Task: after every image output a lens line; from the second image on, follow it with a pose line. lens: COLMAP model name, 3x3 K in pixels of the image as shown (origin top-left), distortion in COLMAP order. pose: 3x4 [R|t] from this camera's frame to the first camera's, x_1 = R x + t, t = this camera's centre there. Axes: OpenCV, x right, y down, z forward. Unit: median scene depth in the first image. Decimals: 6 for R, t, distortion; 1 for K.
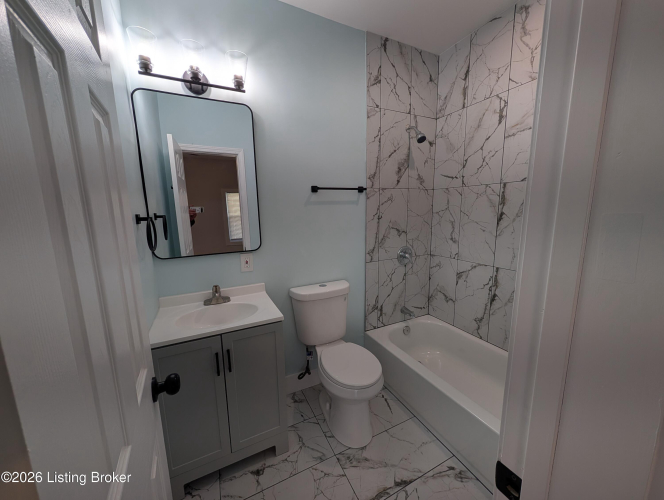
lens RADIAL K [[251.7, 0, 330.7], [0, 251.7, 248.0], [0, 0, 1]] dist [-0.000094, 0.000429]
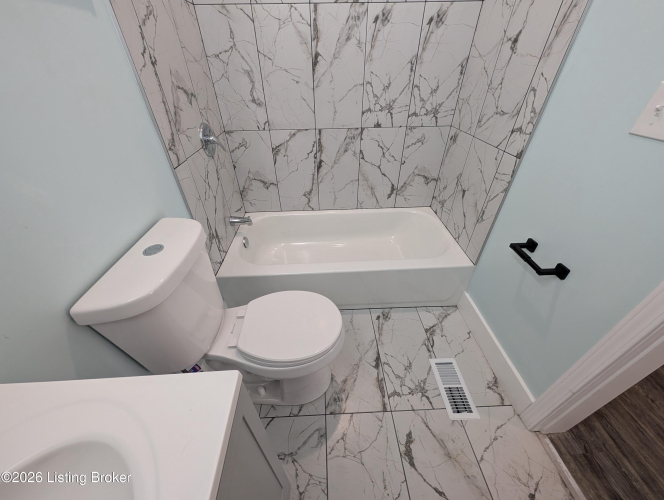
lens RADIAL K [[251.7, 0, 332.1], [0, 251.7, 248.2], [0, 0, 1]] dist [-0.000094, 0.000429]
pose [[0.397475, -0.534923, 0.745568, -0.206189], [0.149217, 0.839372, 0.522675, -0.027014], [-0.905399, -0.096498, 0.413449, 0.502246]]
